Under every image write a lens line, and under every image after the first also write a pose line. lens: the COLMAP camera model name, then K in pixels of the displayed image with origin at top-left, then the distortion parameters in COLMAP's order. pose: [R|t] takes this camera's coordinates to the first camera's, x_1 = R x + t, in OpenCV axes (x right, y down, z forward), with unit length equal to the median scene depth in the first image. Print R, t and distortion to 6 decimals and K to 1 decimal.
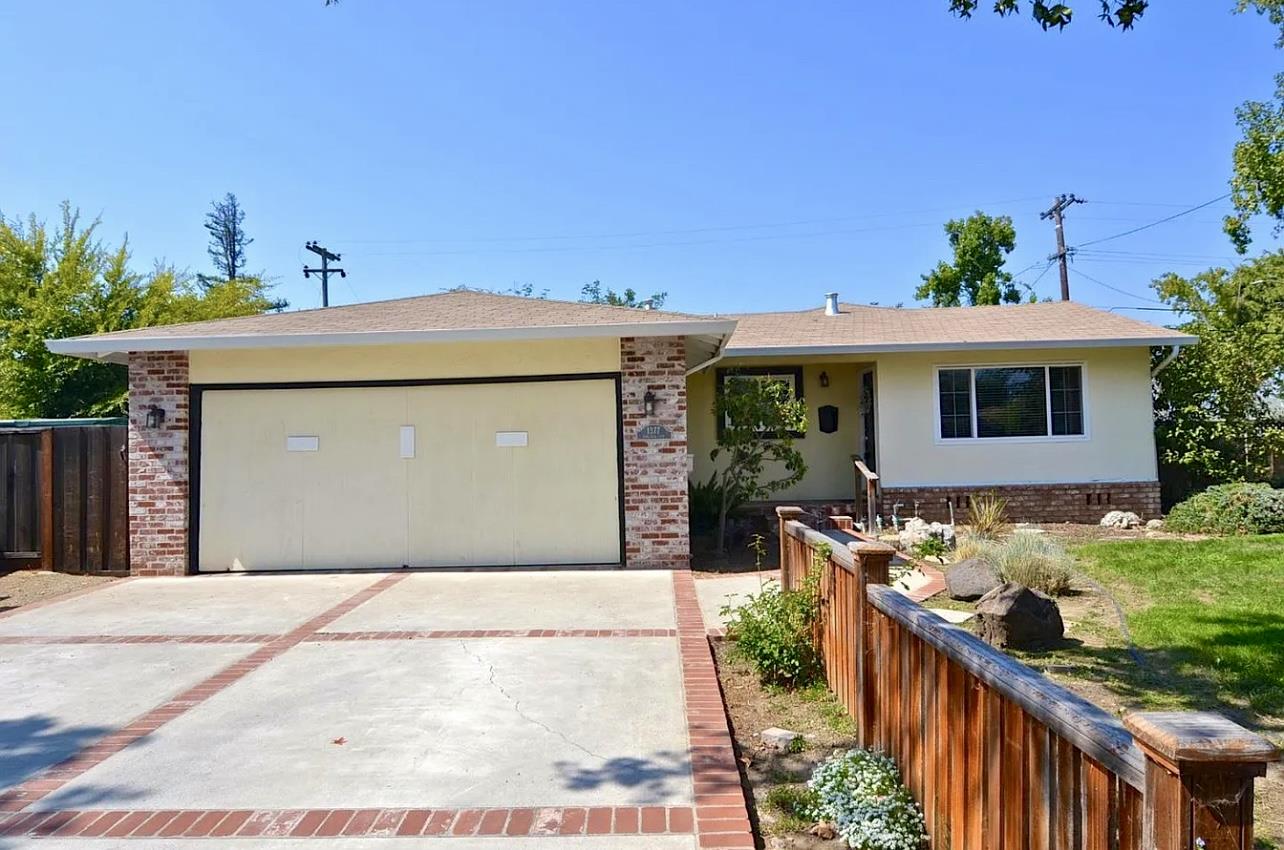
lens RADIAL K [[784.5, 0, 608.9], [0, 784.5, 409.9], [0, 0, 1]] dist [-0.004194, -0.003853]
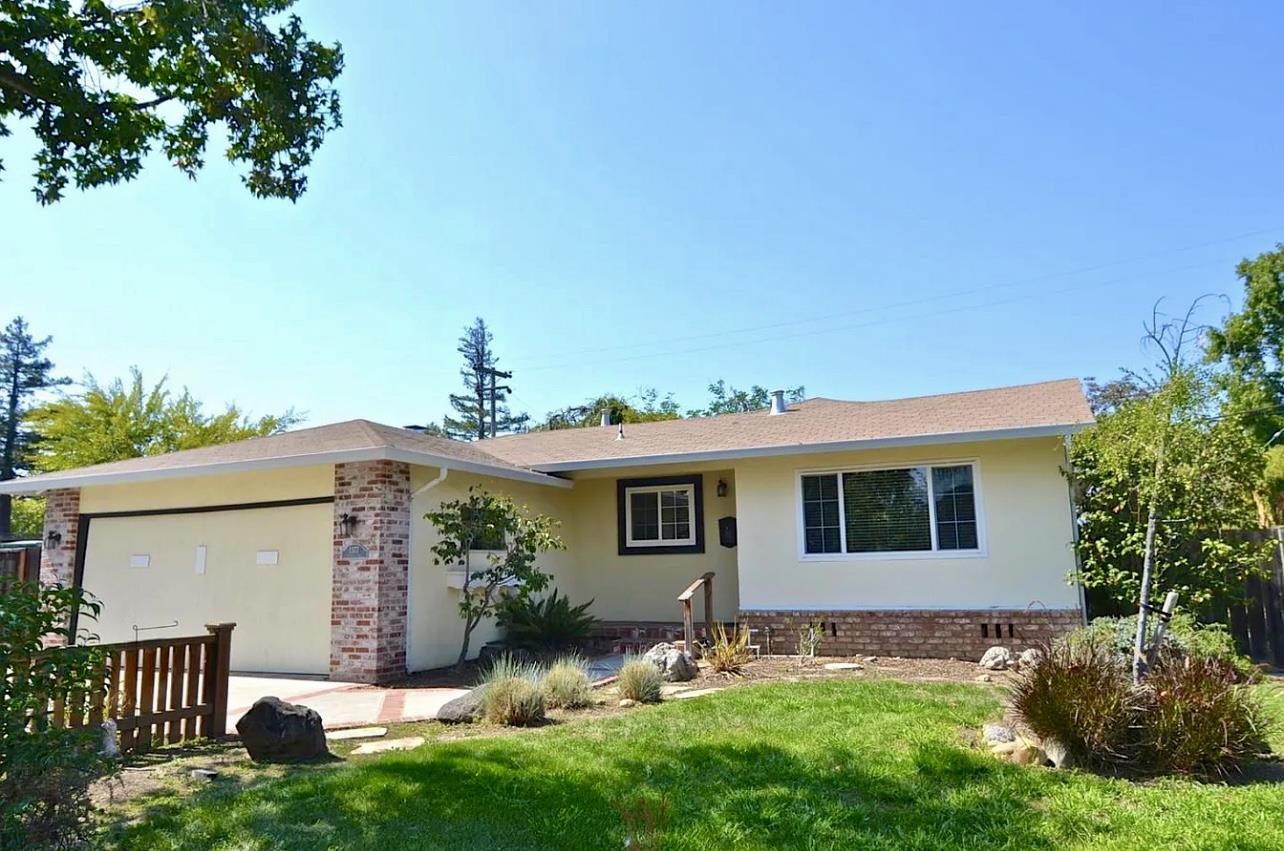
lens RADIAL K [[873.5, 0, 643.6], [0, 873.5, 420.8], [0, 0, 1]] dist [-0.002101, -0.002617]
pose [[0.923441, -0.059180, -0.379151, 0.789416], [0.018529, 0.993761, -0.109984, -0.009358], [0.383294, 0.094538, 0.918775, 0.030366]]
